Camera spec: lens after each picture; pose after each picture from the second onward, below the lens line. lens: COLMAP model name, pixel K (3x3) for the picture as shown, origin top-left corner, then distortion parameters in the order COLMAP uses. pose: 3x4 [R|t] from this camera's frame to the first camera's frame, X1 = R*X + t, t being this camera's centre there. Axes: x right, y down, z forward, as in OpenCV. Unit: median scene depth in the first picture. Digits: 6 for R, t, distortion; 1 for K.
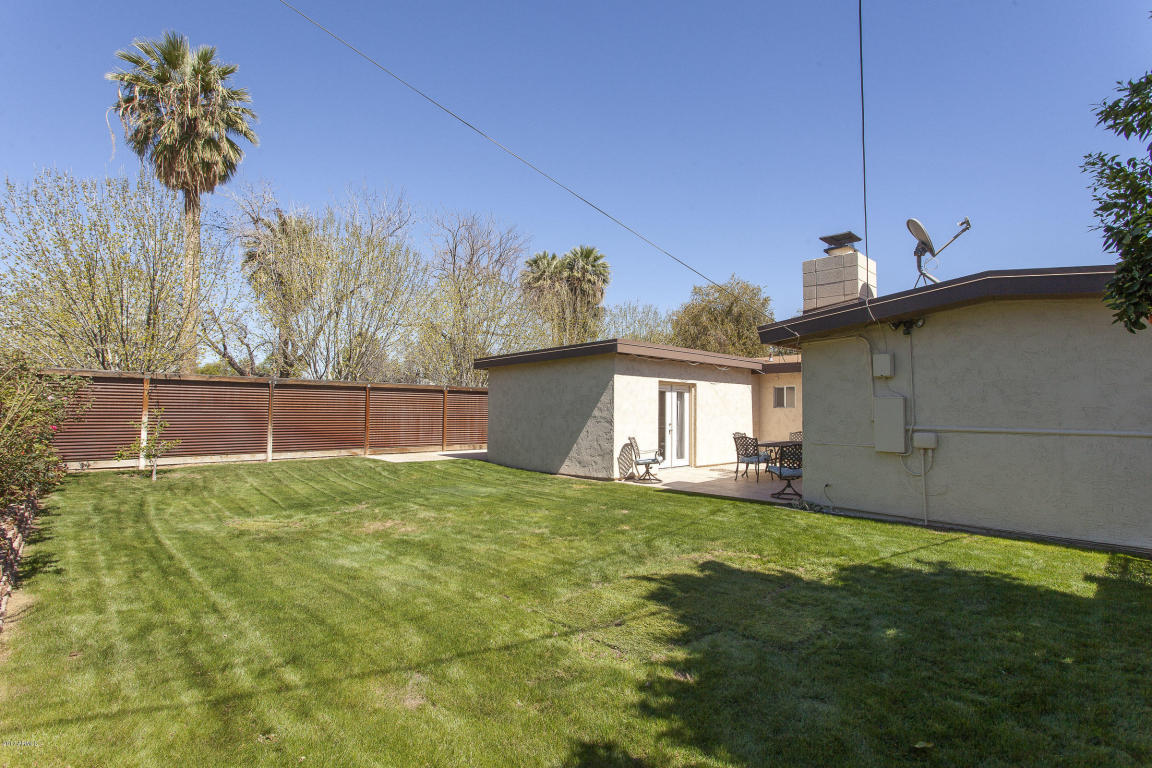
lens RADIAL K [[545.6, 0, 575.0], [0, 545.6, 383.6], [0, 0, 1]] dist [0.001452, 0.000185]
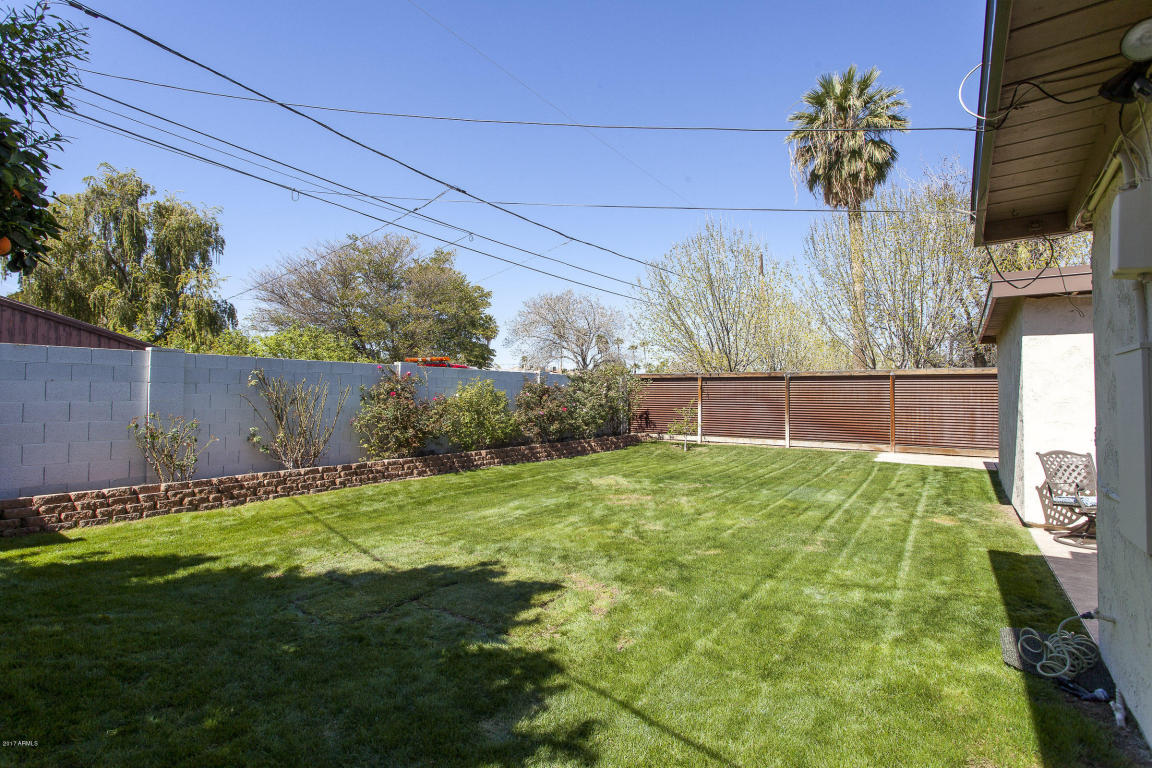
lens RADIAL K [[545.6, 0, 570.4], [0, 545.6, 382.1], [0, 0, 1]] dist [0.001452, 0.000185]
pose [[0.183685, -0.033260, -0.982422, 0.464137], [0.040308, 0.998842, -0.026280, 0.023756], [0.982158, -0.034772, 0.184812, 0.394904]]
